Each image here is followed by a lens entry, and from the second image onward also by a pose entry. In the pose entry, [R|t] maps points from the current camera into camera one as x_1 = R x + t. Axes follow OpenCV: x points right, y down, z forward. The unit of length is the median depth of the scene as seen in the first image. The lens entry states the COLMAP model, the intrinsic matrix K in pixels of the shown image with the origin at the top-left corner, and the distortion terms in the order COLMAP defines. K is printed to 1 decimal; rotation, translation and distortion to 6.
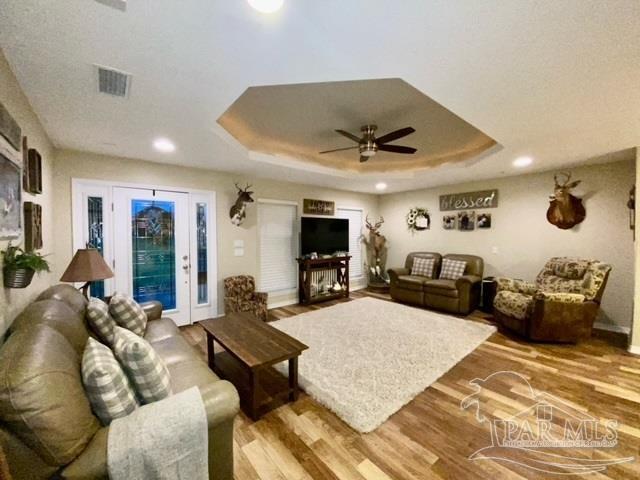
lens RADIAL K [[257.7, 0, 318.0], [0, 257.7, 240.8], [0, 0, 1]] dist [0.025187, -0.023208]
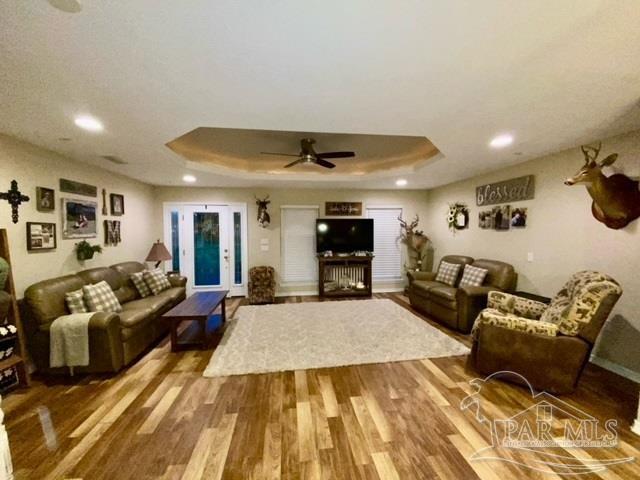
lens RADIAL K [[257.7, 0, 318.0], [0, 257.7, 240.8], [0, 0, 1]] dist [0.025187, -0.023208]
pose [[0.846484, 0.017932, -0.532111, 0.551435], [-0.012139, 0.999823, 0.014383, -0.012776], [0.532275, -0.005716, 0.846552, 0.049536]]
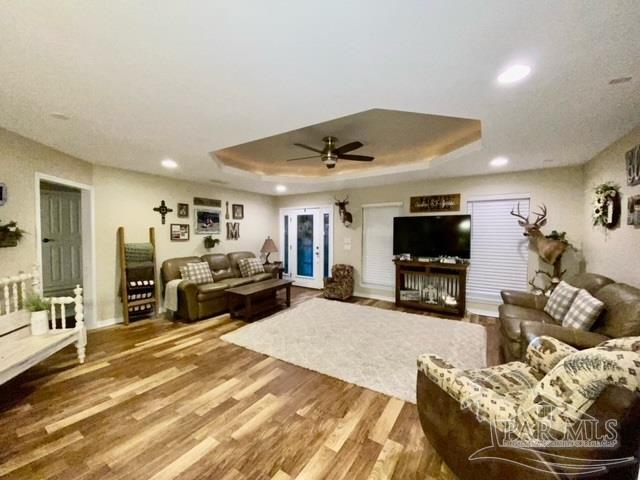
lens RADIAL K [[257.7, 0, 318.0], [0, 257.7, 240.8], [0, 0, 1]] dist [0.025187, -0.023208]
pose [[0.304466, 0.036013, -0.951842, 0.826362], [-0.031730, 0.999114, 0.027652, -0.018407], [0.951995, 0.021783, 0.305339, 0.412908]]
